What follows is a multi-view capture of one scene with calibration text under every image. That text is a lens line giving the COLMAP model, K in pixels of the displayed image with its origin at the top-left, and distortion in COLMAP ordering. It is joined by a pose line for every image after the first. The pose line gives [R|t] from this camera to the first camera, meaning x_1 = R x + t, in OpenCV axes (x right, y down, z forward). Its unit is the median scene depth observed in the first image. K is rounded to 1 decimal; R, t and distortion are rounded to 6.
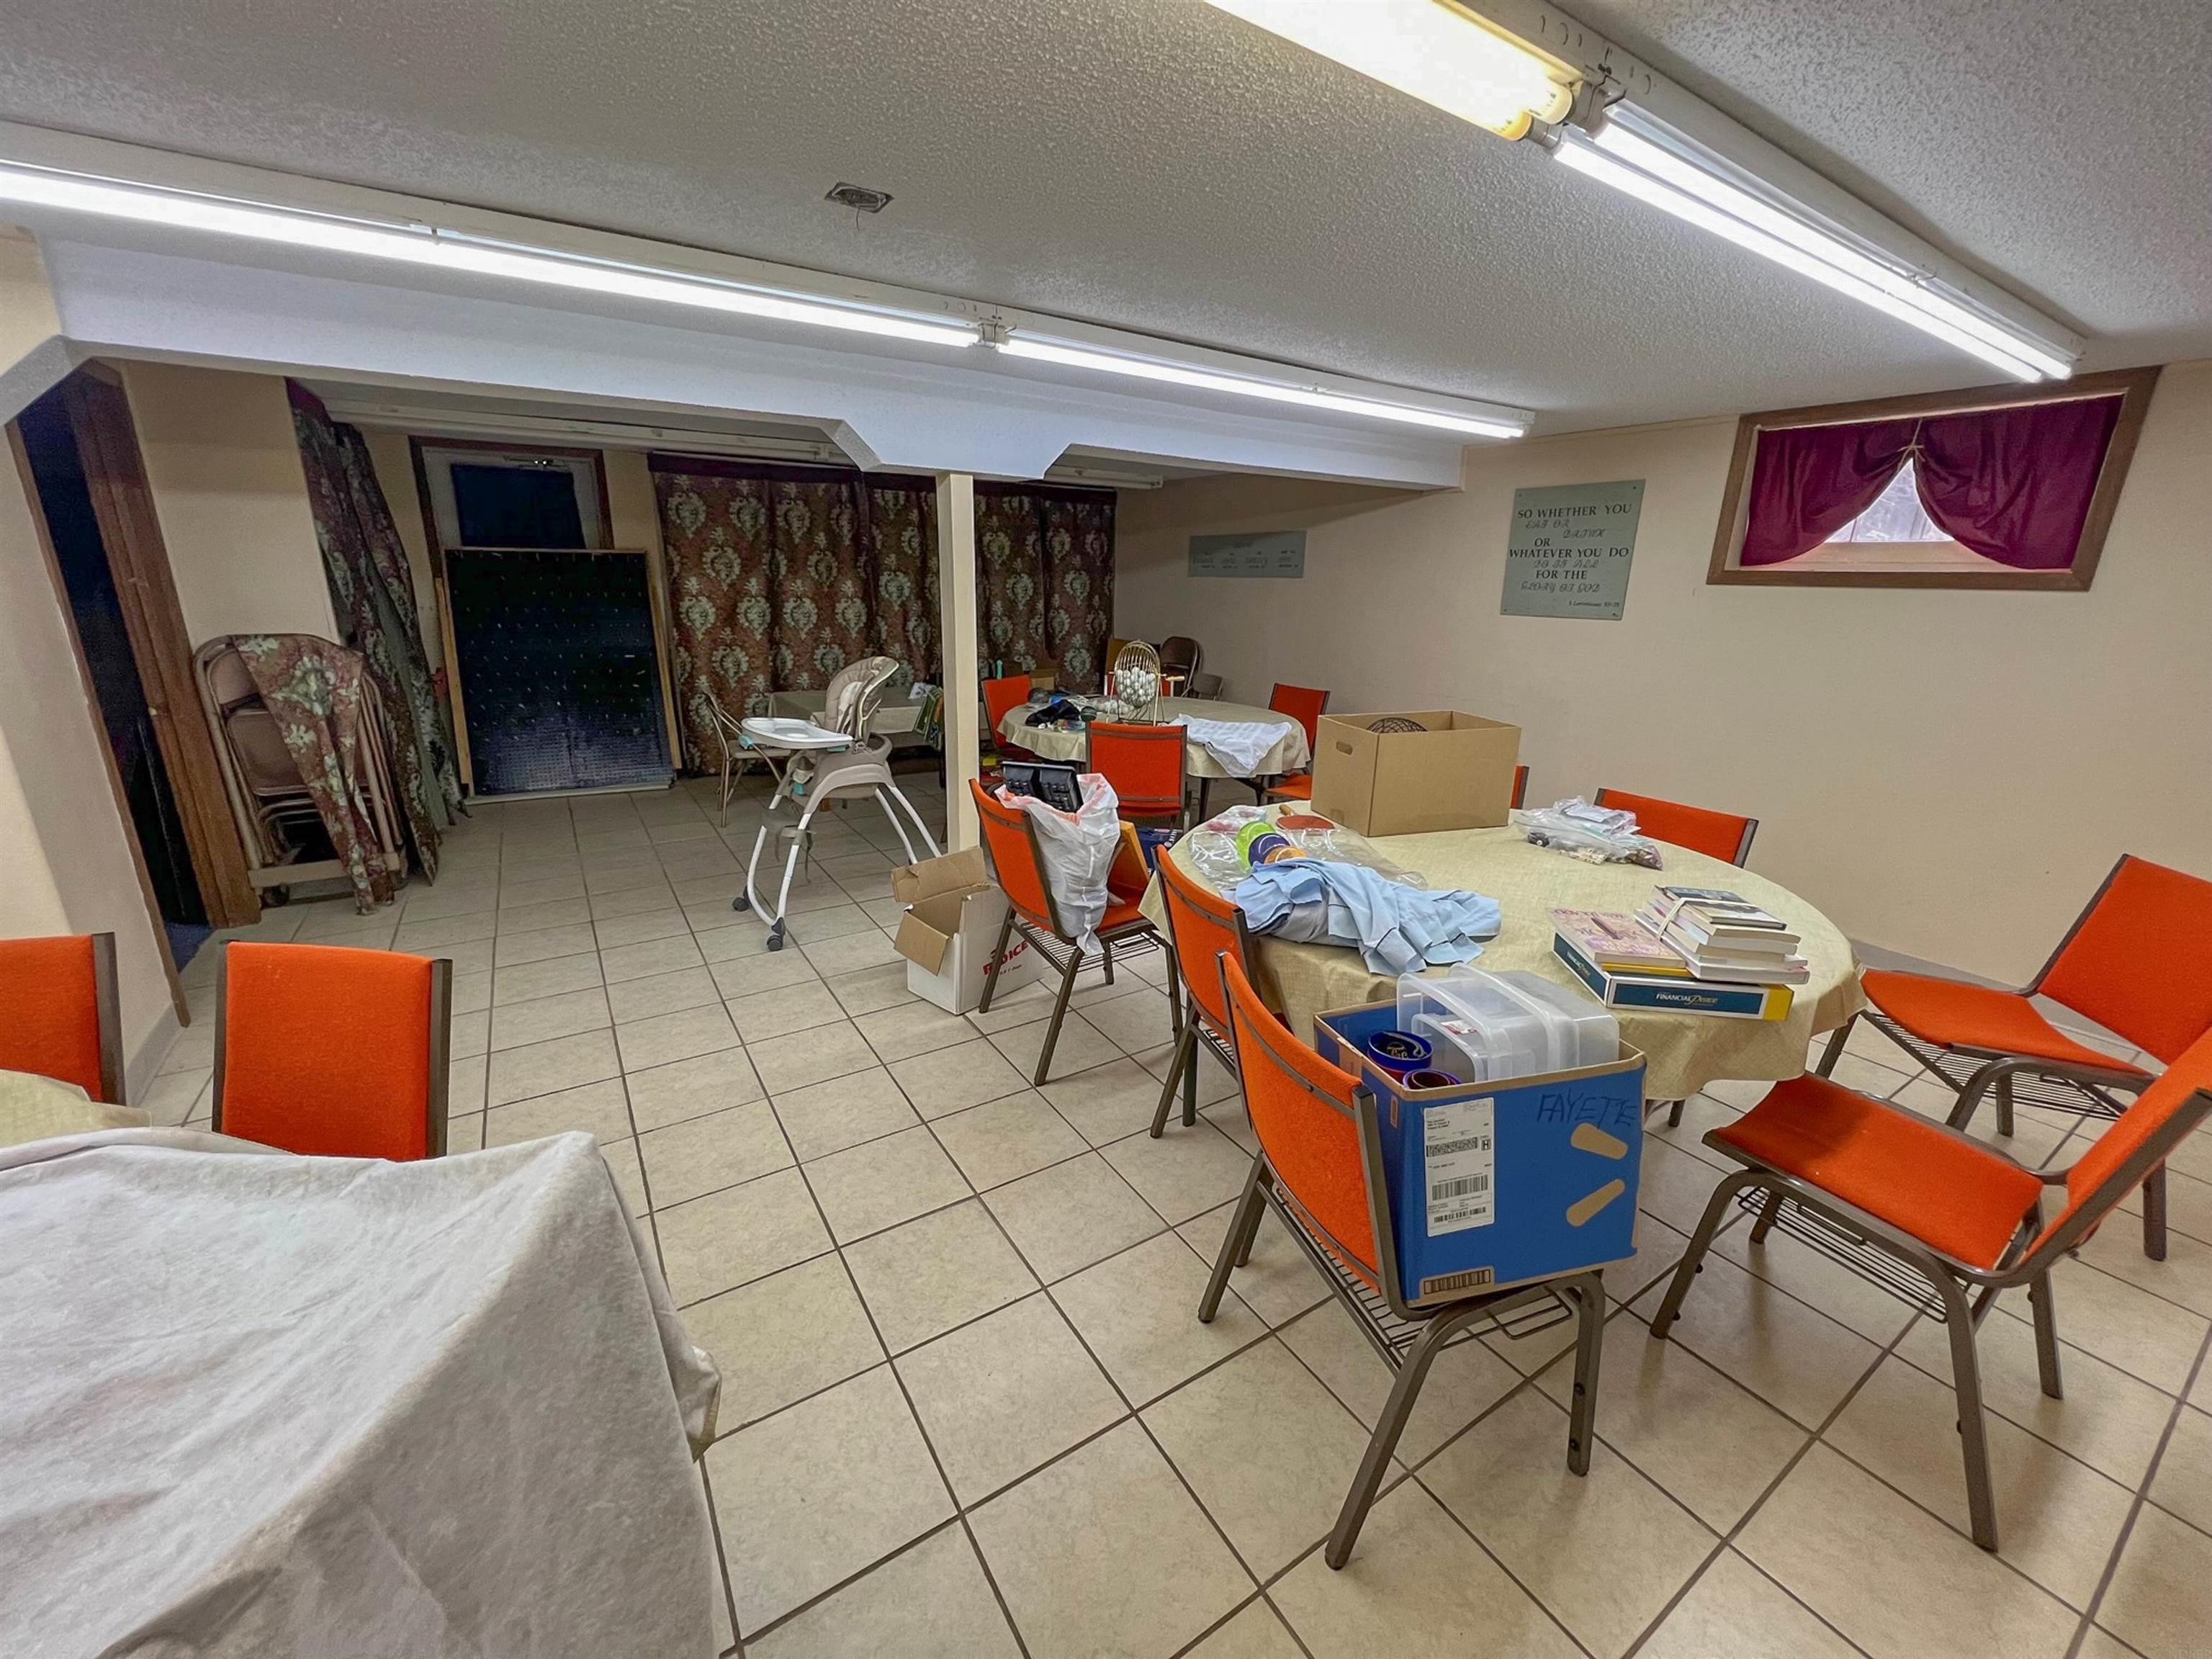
lens RADIAL K [[888.0, 0, 1111.9], [0, 888.0, 822.2], [0, 0, 1]] dist [0.000911, -0.000244]
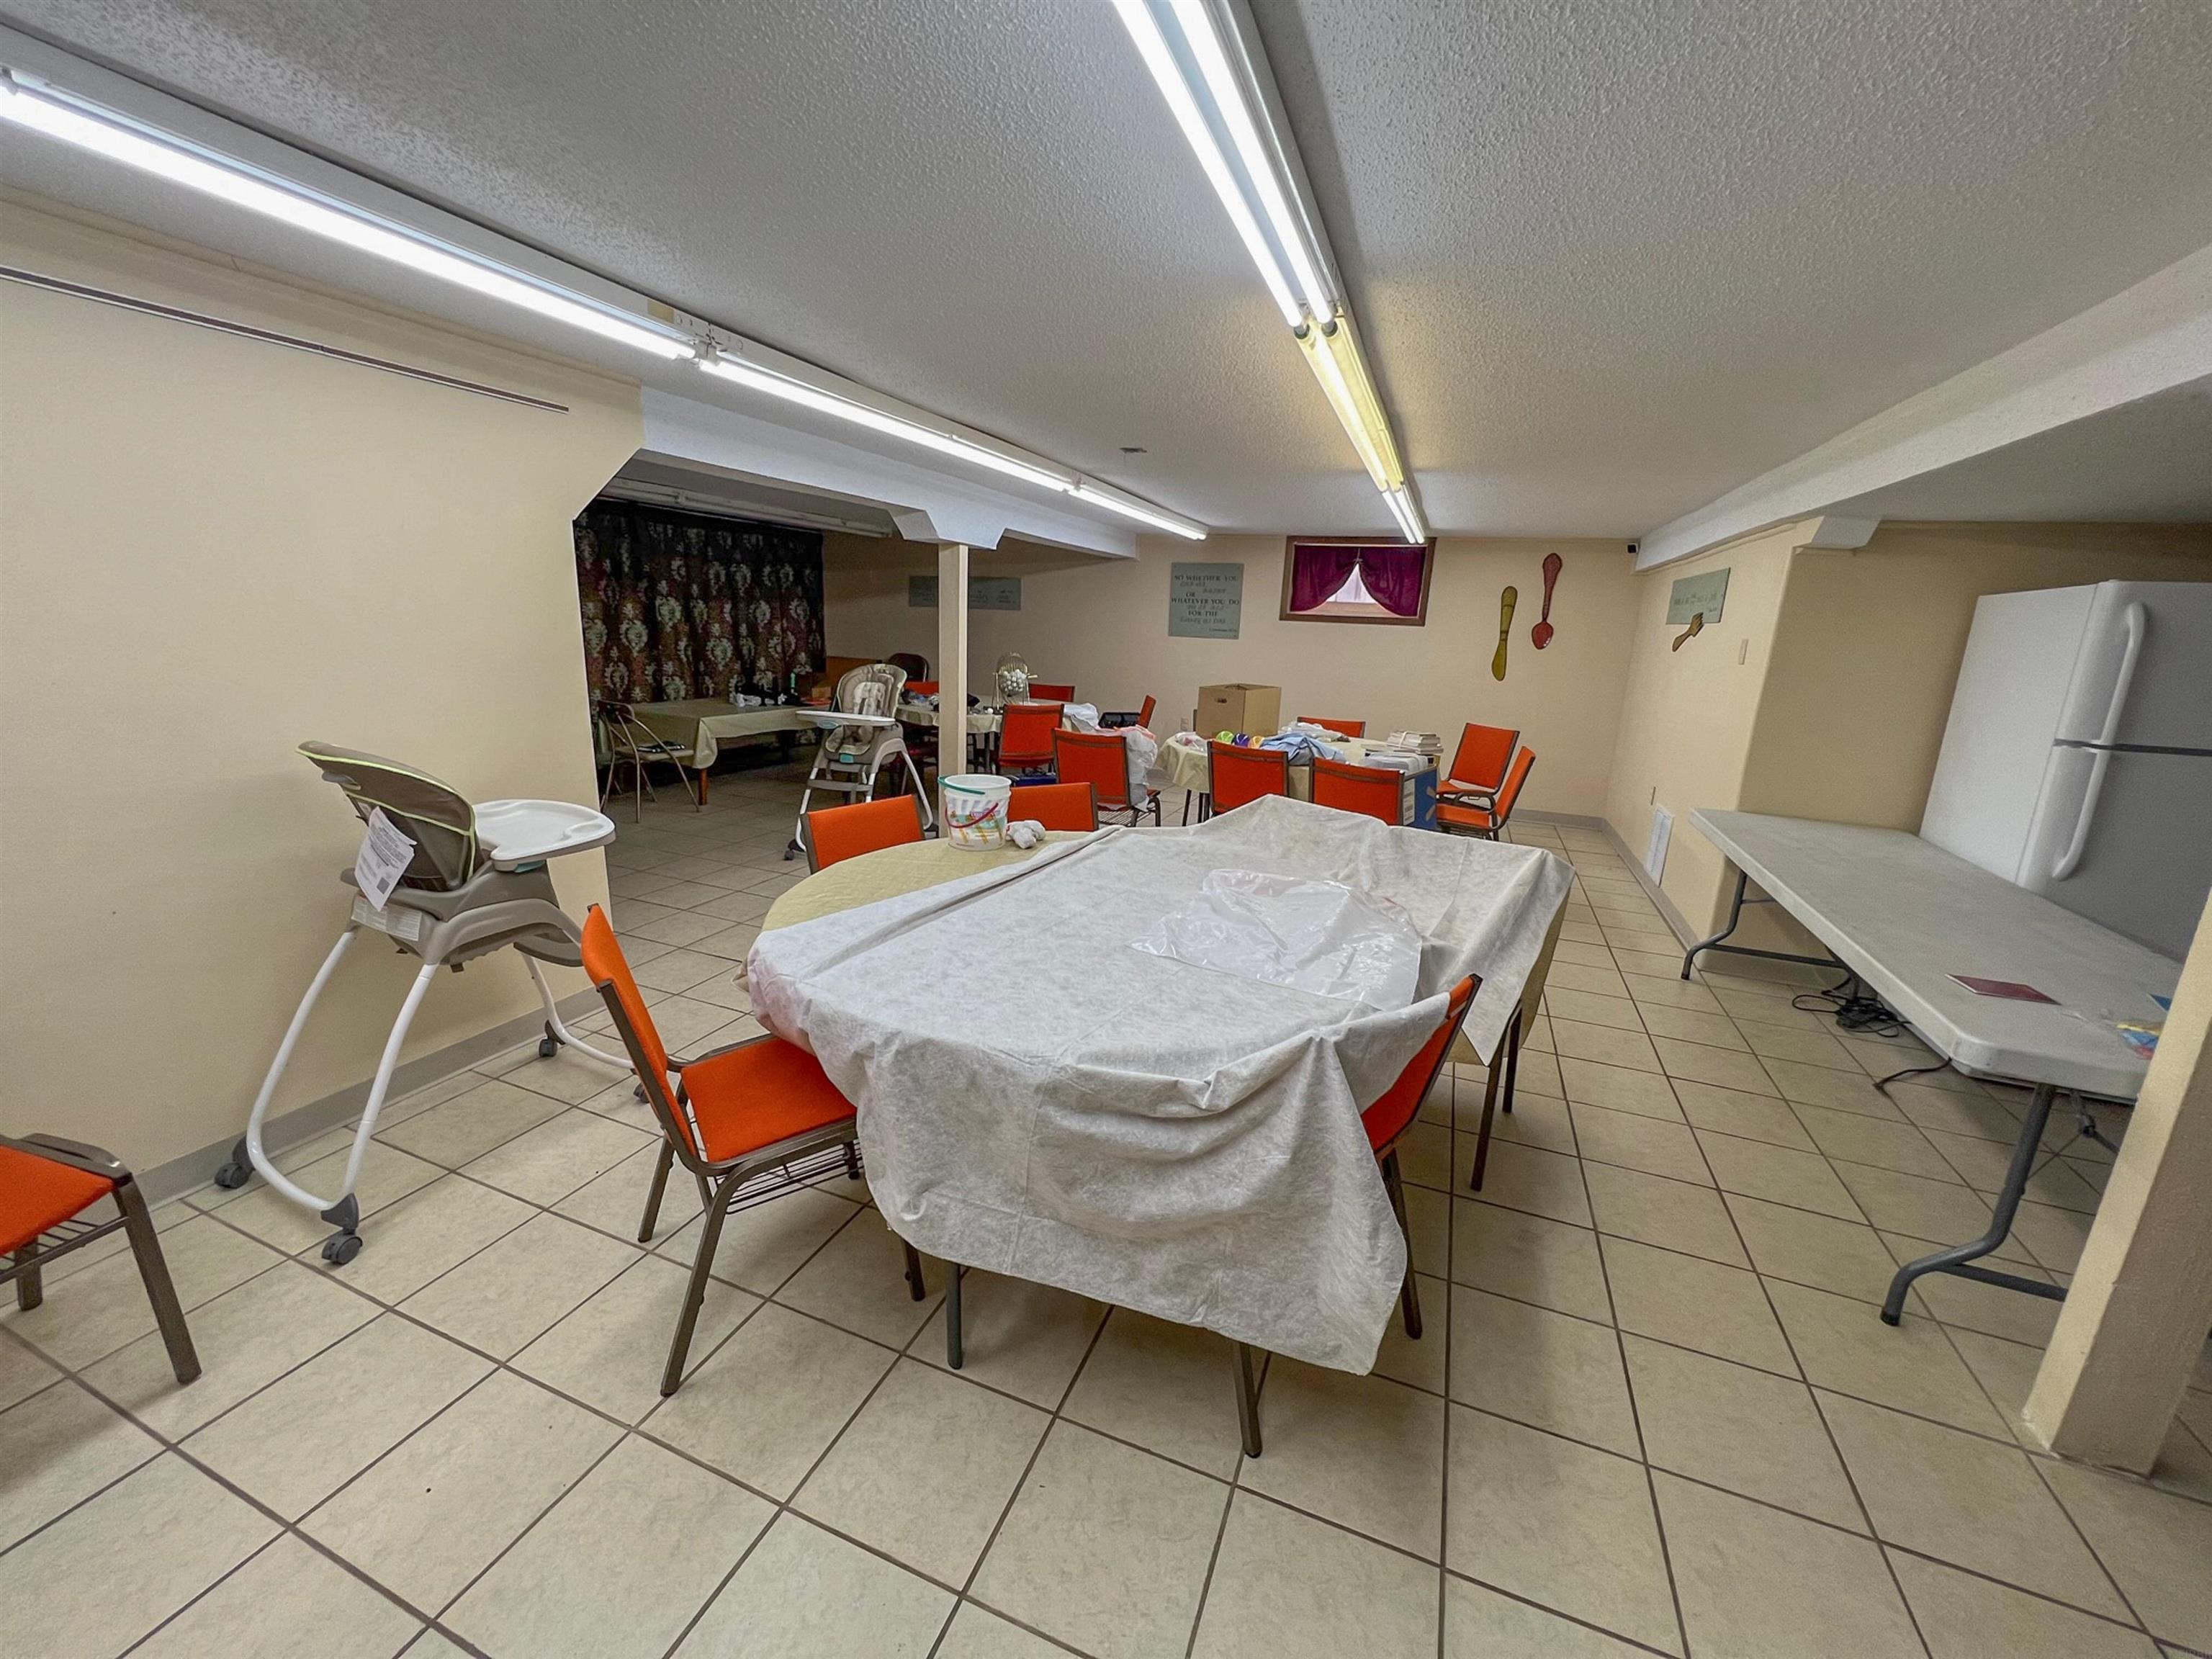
lens RADIAL K [[888.0, 0, 1099.5], [0, 888.0, 832.9], [0, 0, 1]] dist [0.000911, -0.000244]
pose [[0.815501, -0.122822, 0.565574, -0.720768], [0.130732, 0.991058, 0.026719, 0.079493], [-0.563798, 0.052149, 0.824265, -0.314748]]
